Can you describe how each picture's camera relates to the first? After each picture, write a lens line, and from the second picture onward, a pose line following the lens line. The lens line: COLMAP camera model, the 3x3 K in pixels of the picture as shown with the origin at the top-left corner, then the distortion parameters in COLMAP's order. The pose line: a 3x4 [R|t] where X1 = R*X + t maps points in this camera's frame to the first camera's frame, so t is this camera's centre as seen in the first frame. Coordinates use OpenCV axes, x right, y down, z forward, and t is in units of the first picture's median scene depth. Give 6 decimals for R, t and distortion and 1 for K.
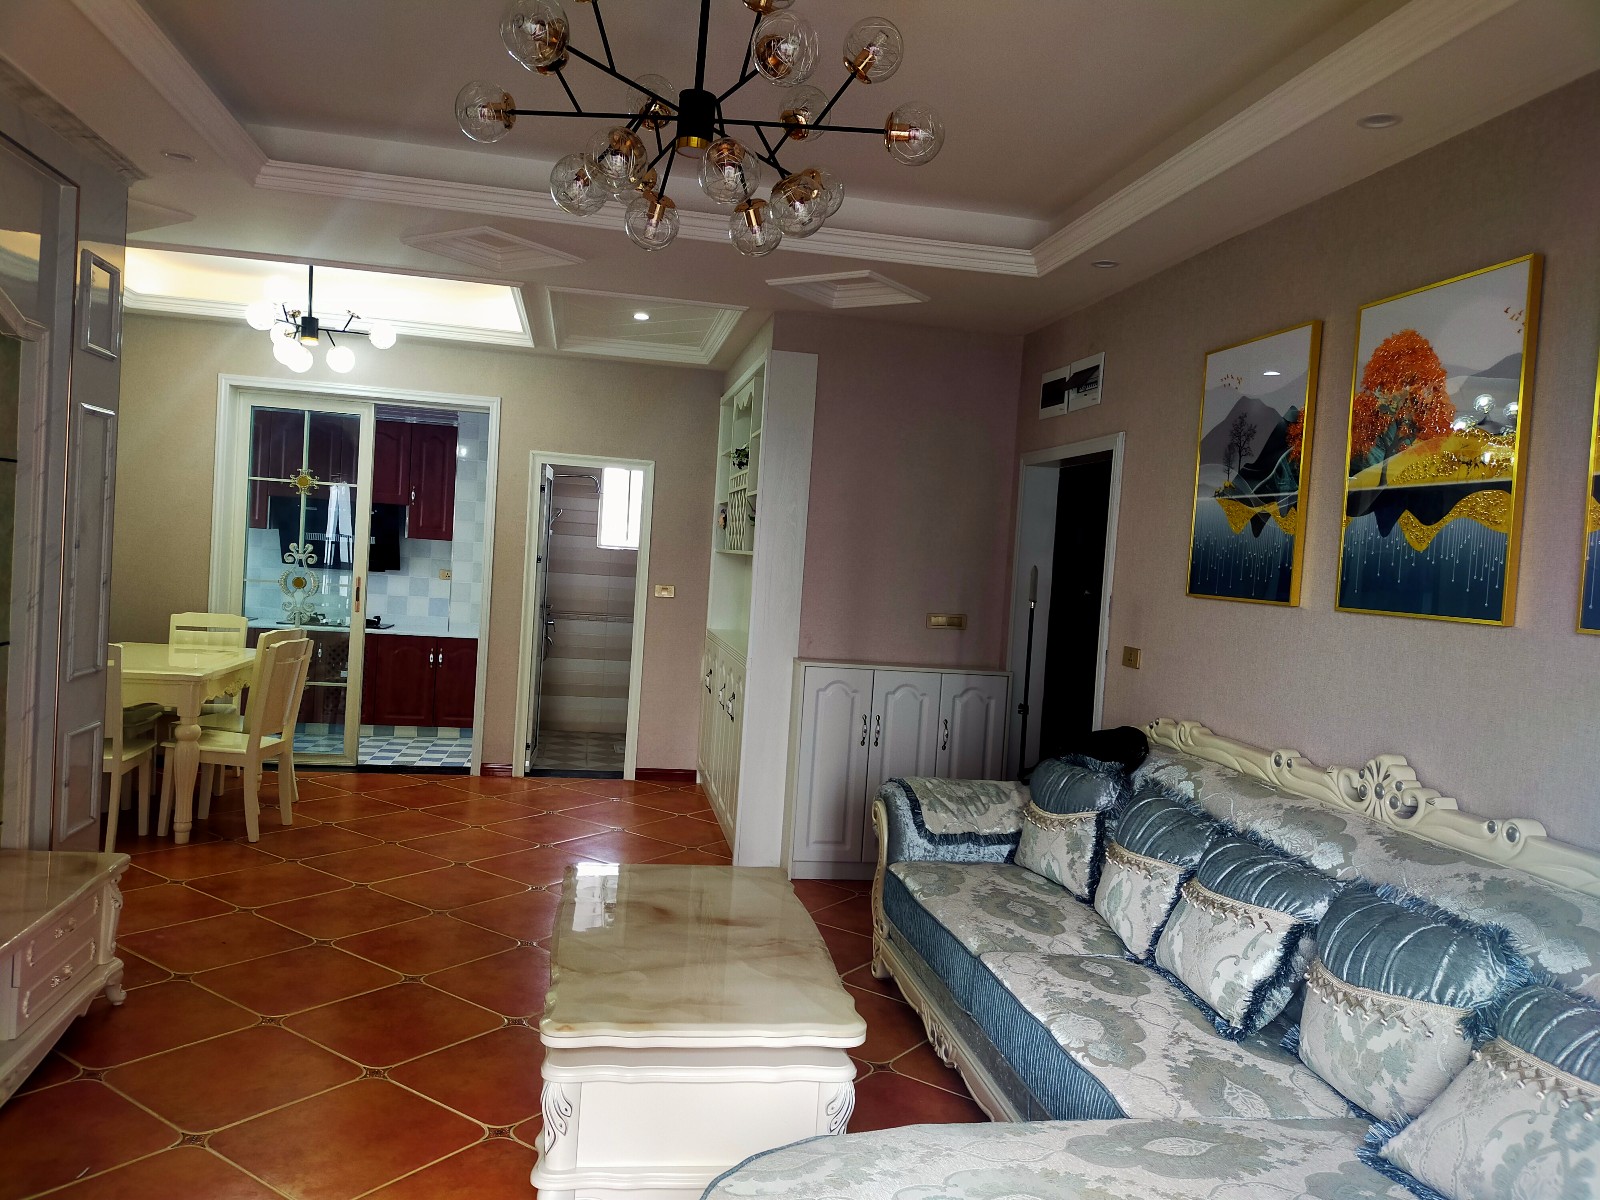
lens RADIAL K [[1208.6, 0, 800.0], [0, 1208.6, 600.0], [0, 0, 1]] dist [0.009155, -0.002335]
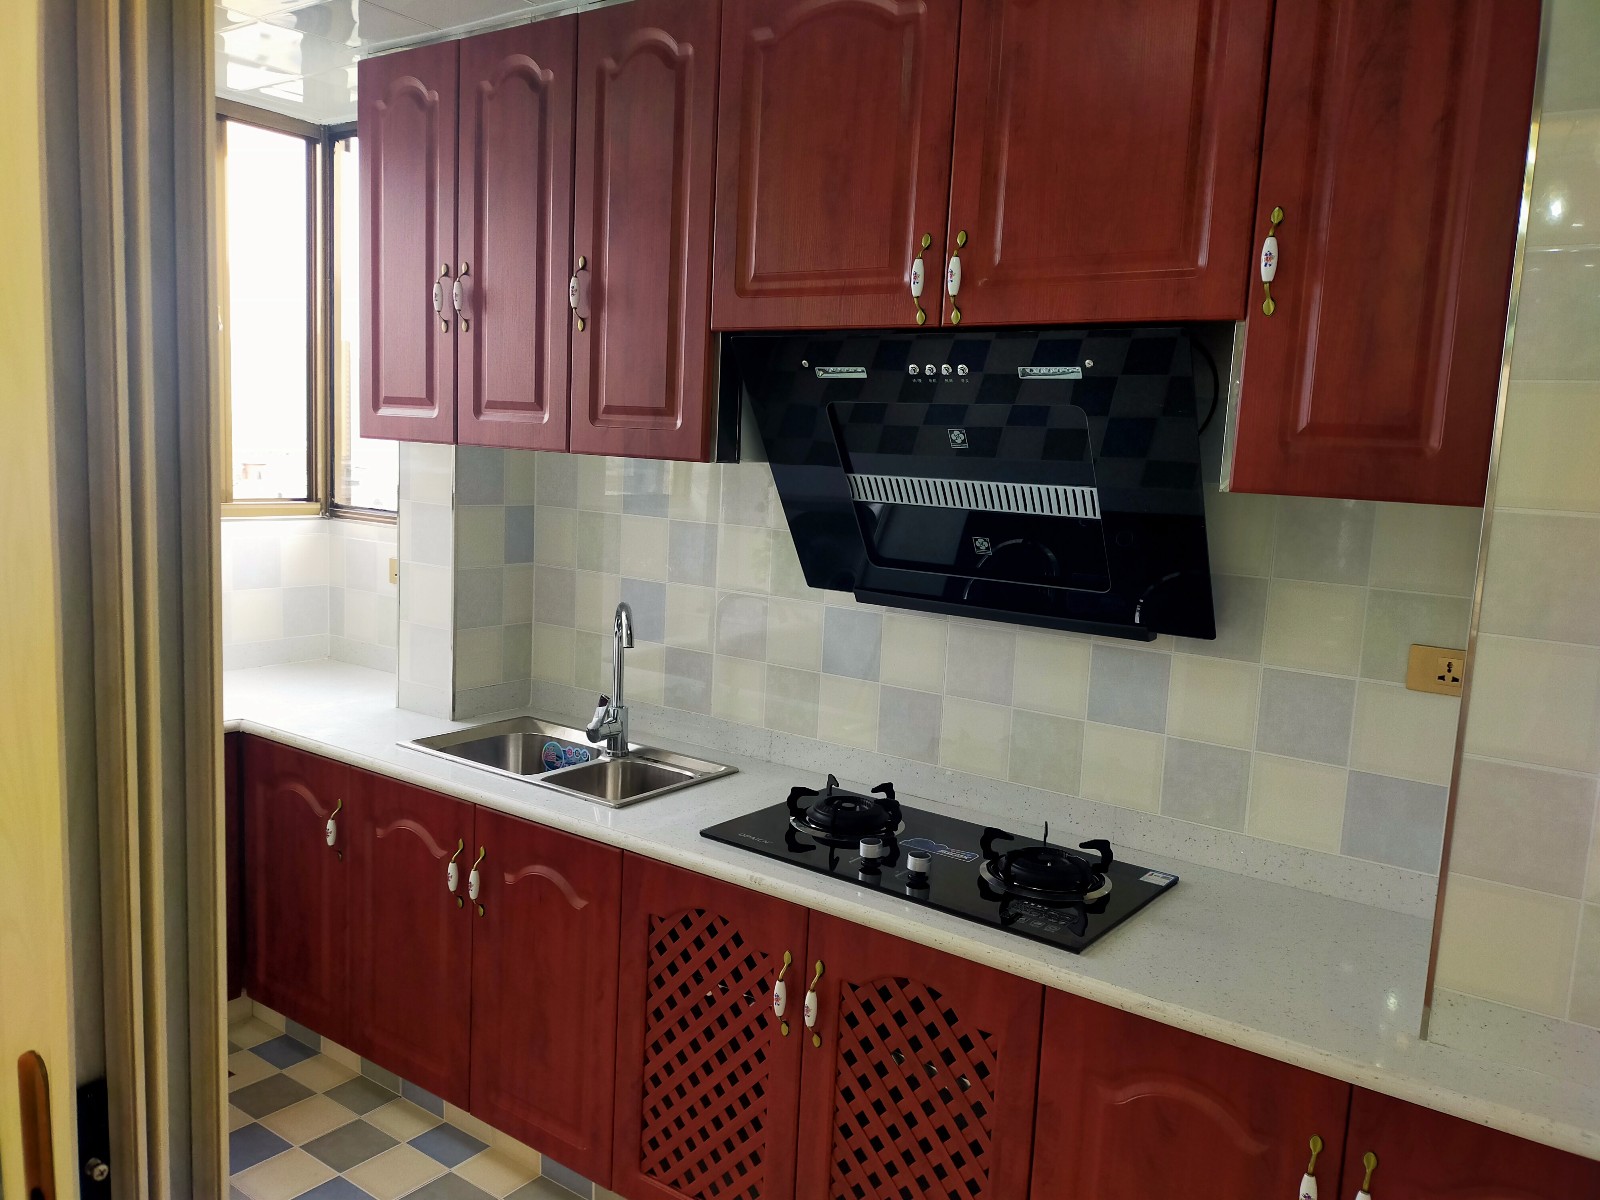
lens RADIAL K [[1208.6, 0, 800.0], [0, 1208.6, 600.0], [0, 0, 1]] dist [0.009155, -0.002335]
pose [[0.715492, 0.057878, -0.696219, -0.290755], [-0.023314, 0.997985, 0.059004, -0.054622], [0.698231, -0.025985, 0.715400, 0.991702]]
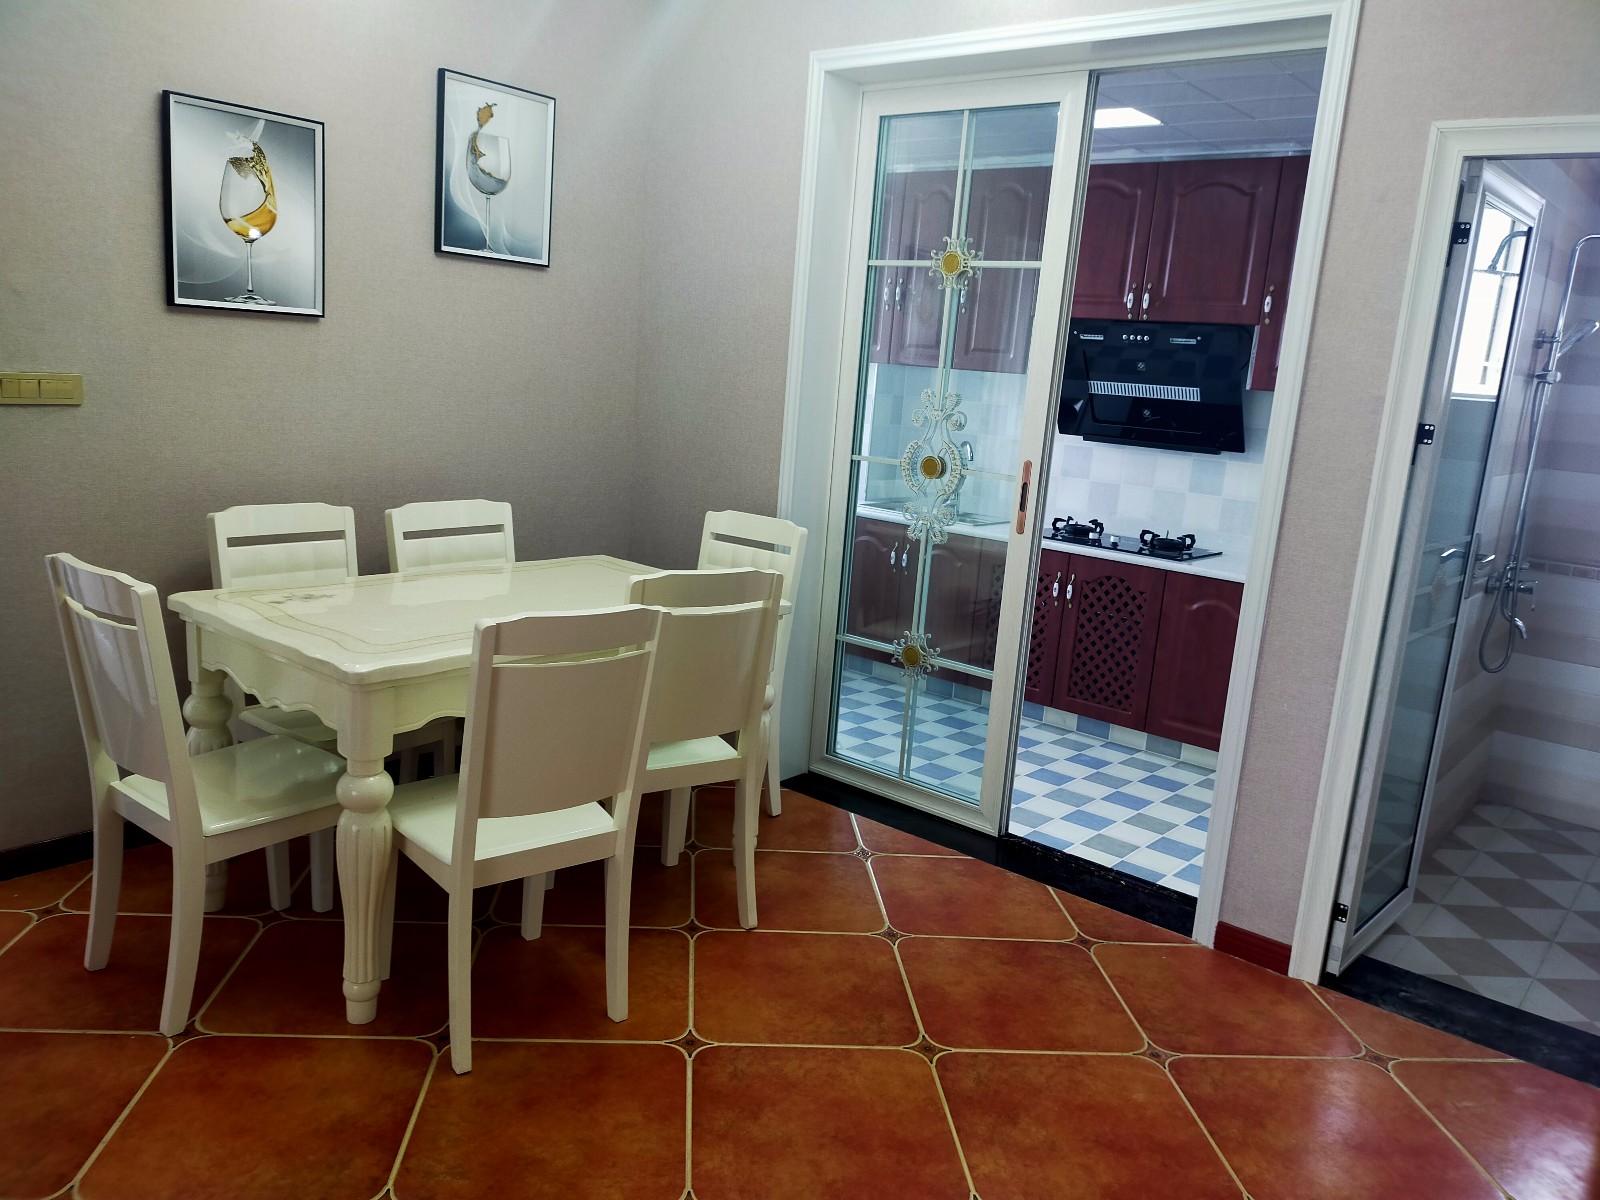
lens RADIAL K [[1220.9, 0, 760.4], [0, 1220.9, 616.1], [0, 0, 1]] dist [0.002173, -0.003480]
pose [[0.641607, 0.138743, -0.754381, -0.060504], [-0.057556, 0.989440, 0.133022, -0.016189], [0.764871, -0.041928, 0.642818, 0.605383]]
